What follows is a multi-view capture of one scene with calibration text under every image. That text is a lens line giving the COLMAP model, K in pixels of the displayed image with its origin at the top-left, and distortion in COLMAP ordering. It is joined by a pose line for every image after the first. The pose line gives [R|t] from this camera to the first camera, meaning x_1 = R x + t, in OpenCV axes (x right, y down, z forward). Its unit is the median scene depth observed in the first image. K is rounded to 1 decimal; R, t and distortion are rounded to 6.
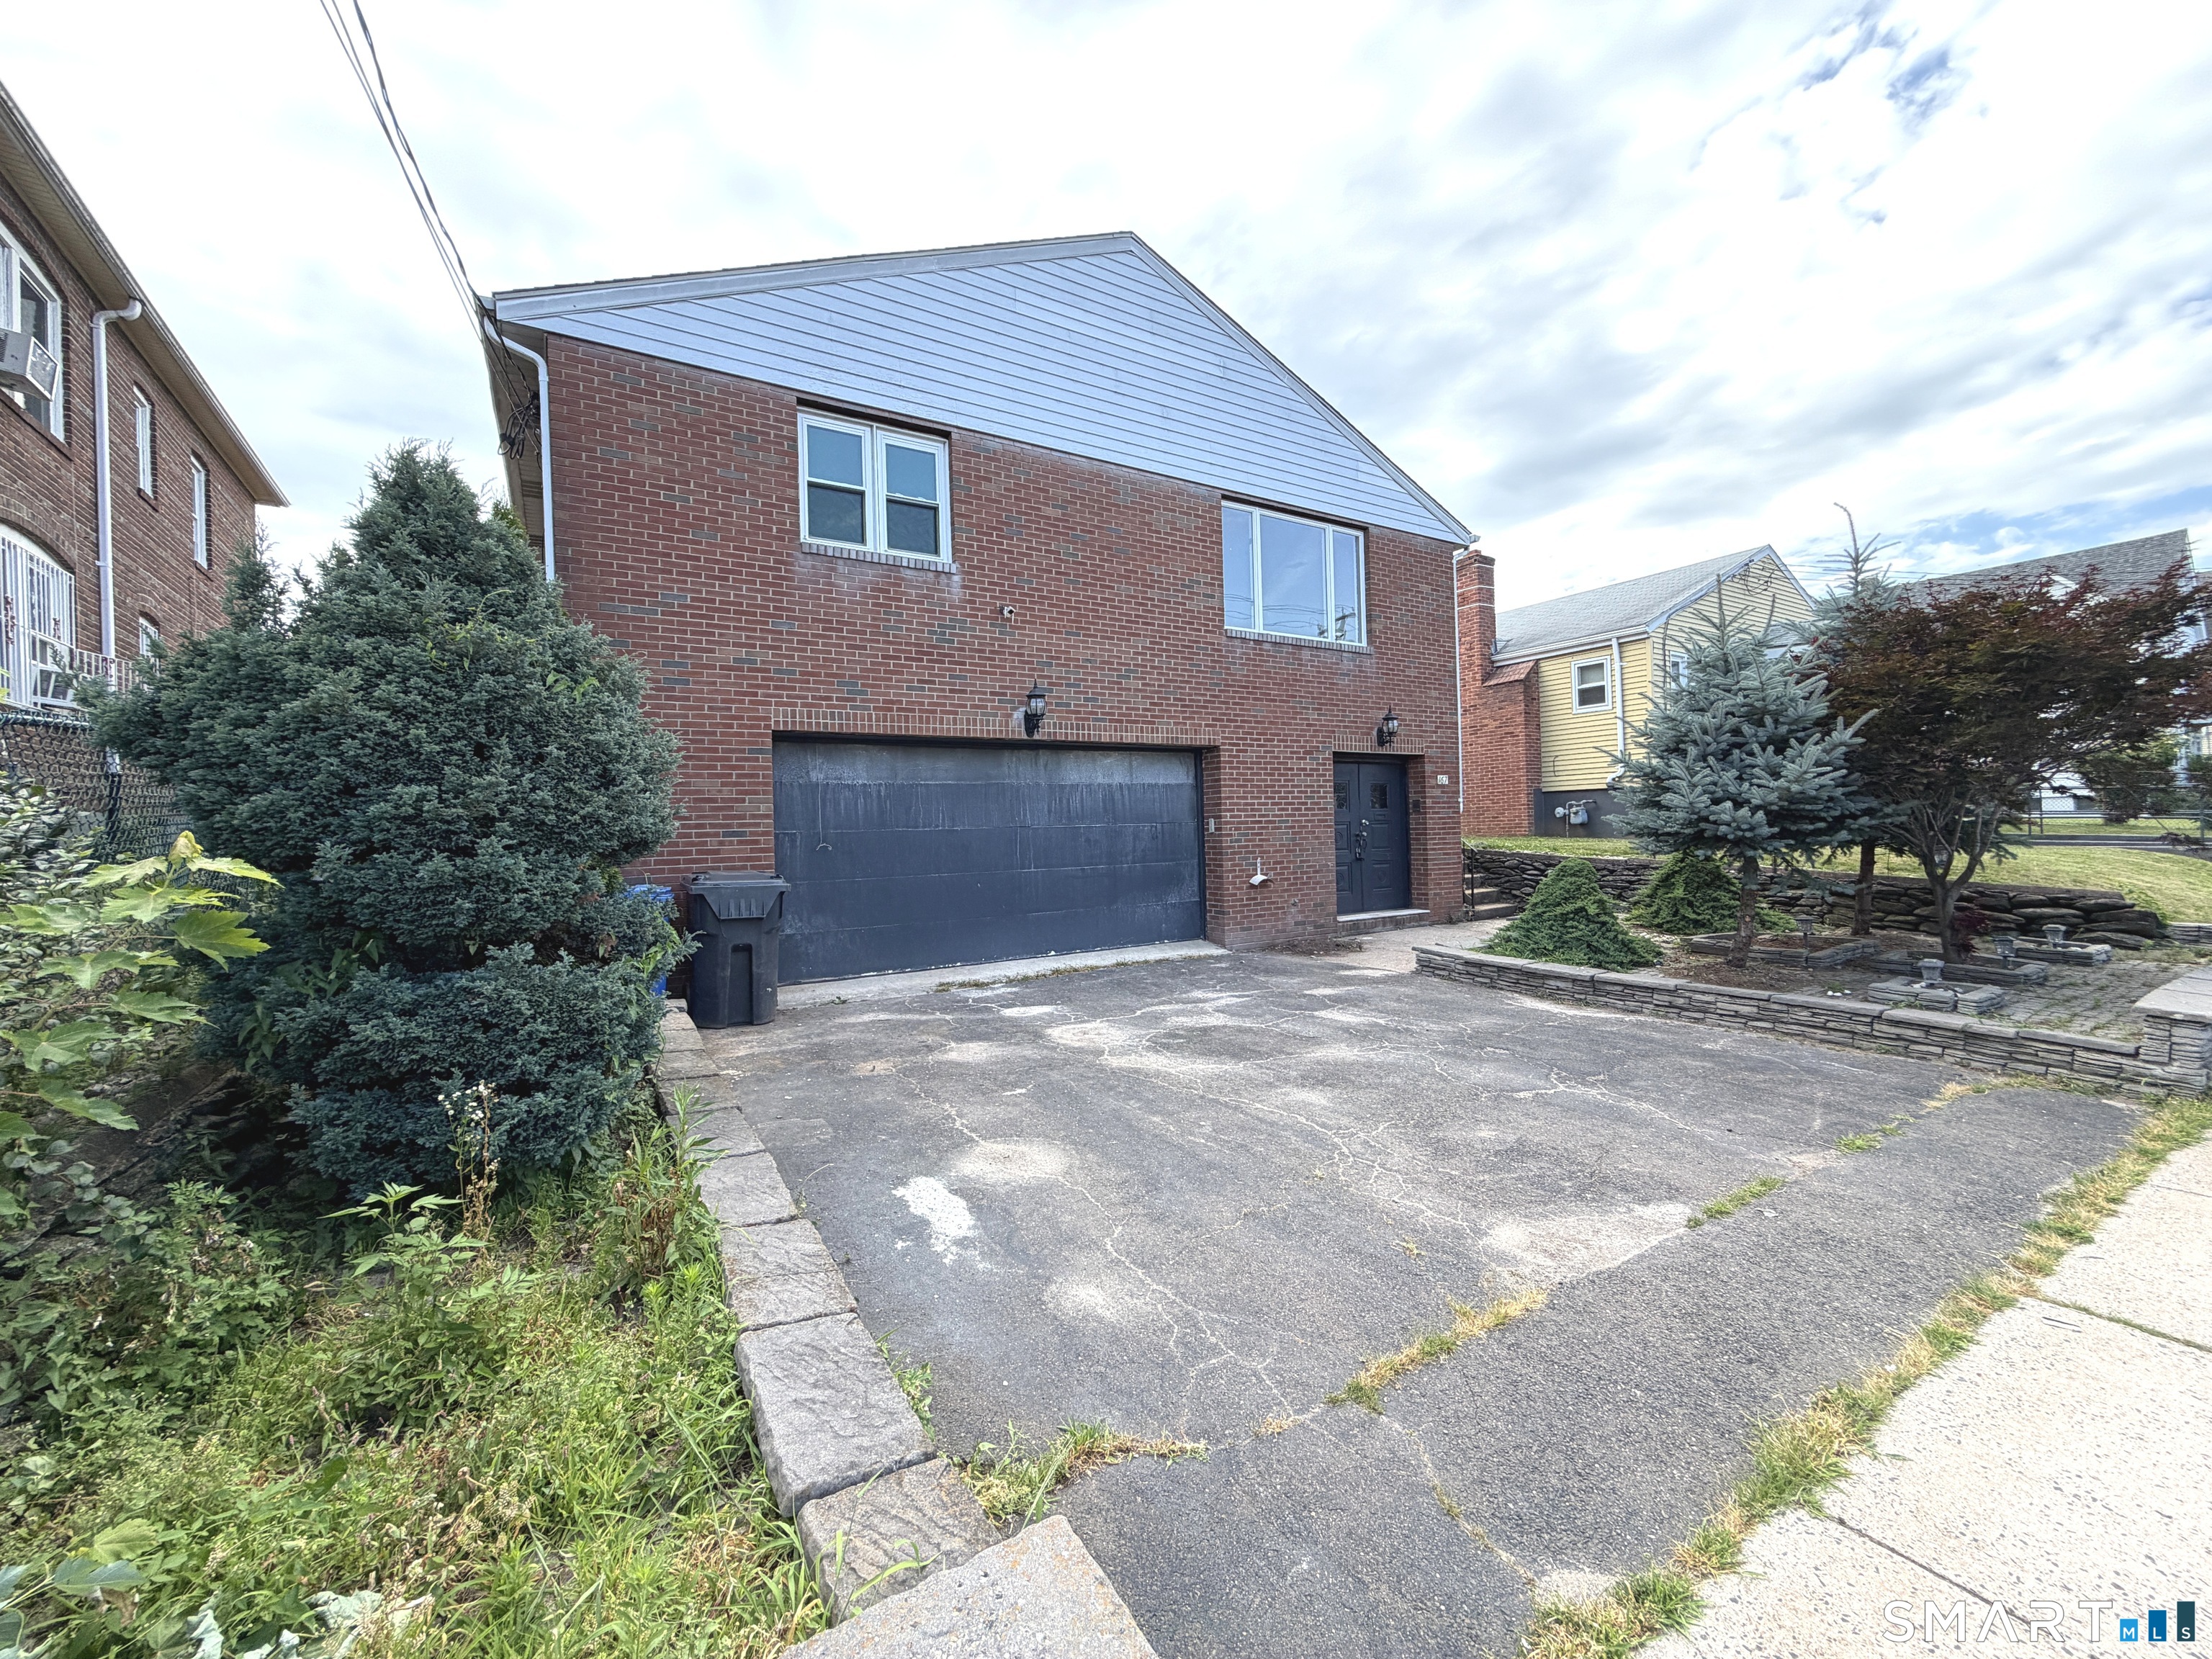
lens RADIAL K [[882.0, 0, 1096.8], [0, 882.0, 809.8], [0, 0, 1]] dist [-0.002542, 0.000515]
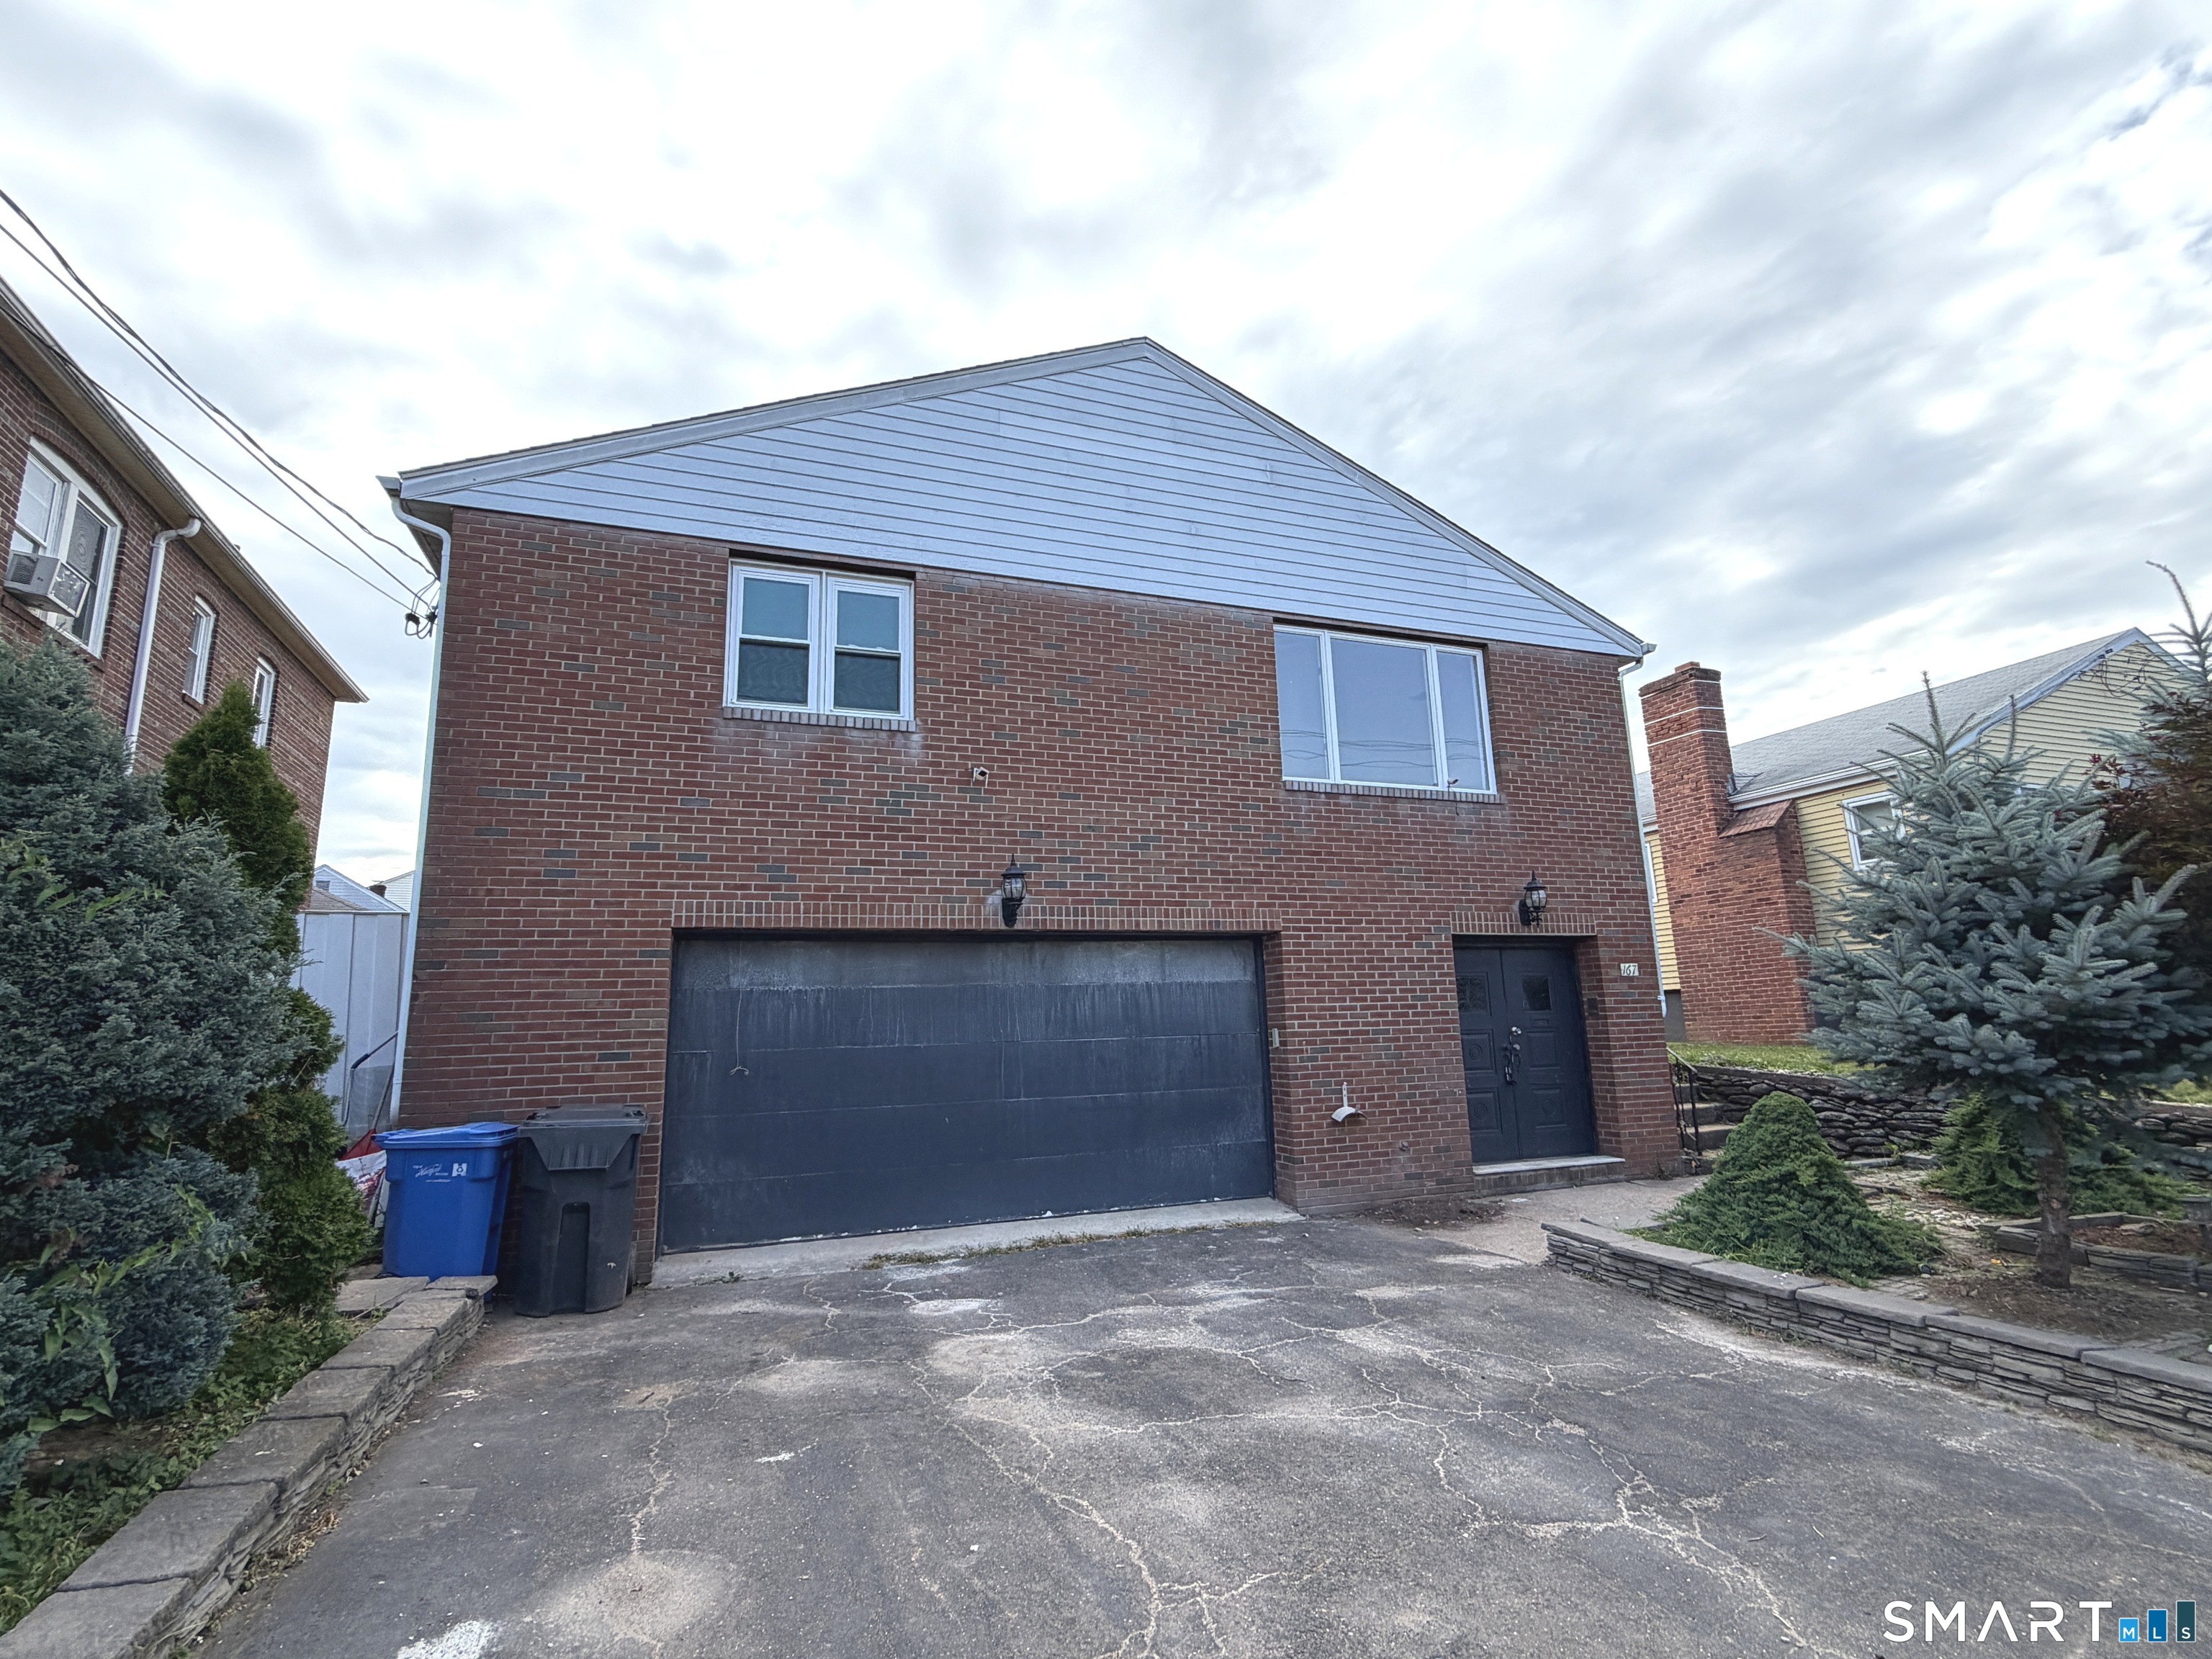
lens RADIAL K [[1038.8, 0, 1113.7], [0, 1038.8, 806.4], [0, 0, 1]] dist [-0.003469, 0.001156]
pose [[0.981260, -0.041618, -0.188143, 0.209796], [0.006774, 0.983244, -0.182168, -0.020036], [0.192572, 0.177480, 0.965100, 0.106611]]
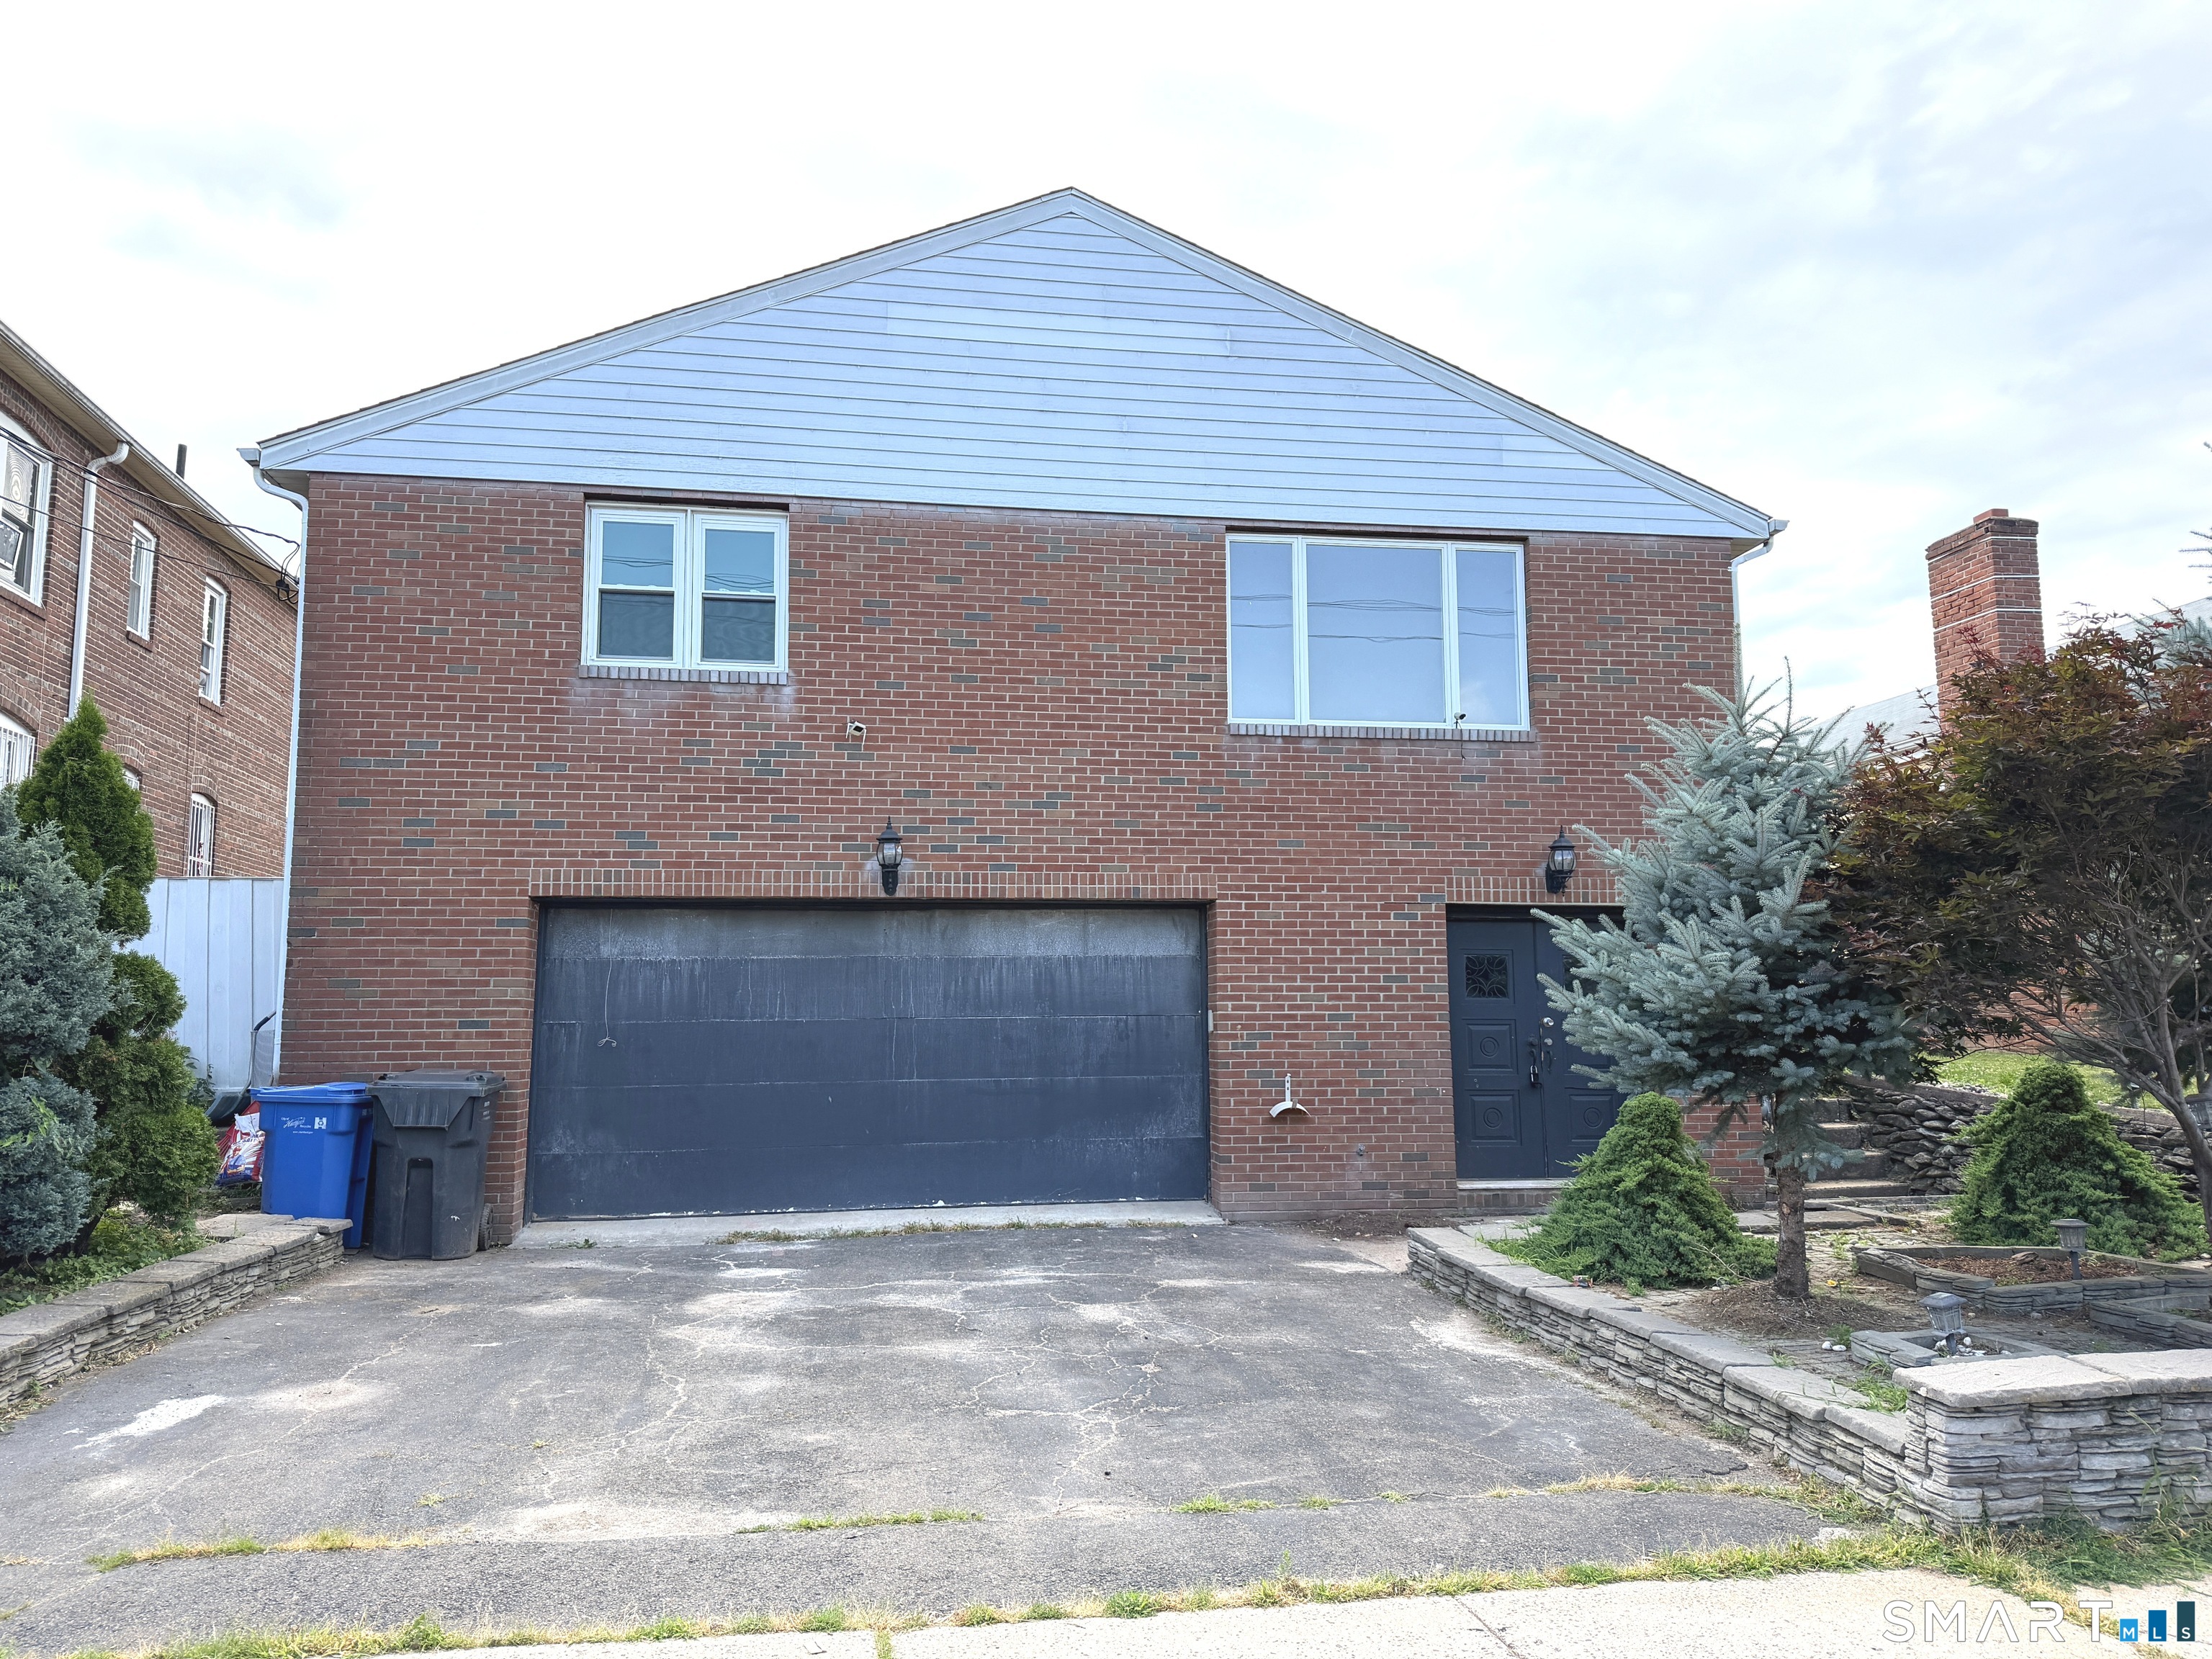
lens RADIAL K [[1575.0, 0, 1162.5], [0, 1575.0, 799.2], [0, 0, 1]] dist [0.057242, -0.079863]
pose [[0.924639, -0.033102, -0.379403, 0.674685], [-0.008951, 0.994052, -0.108543, -0.023548], [0.380740, 0.103759, 0.918842, -0.126087]]
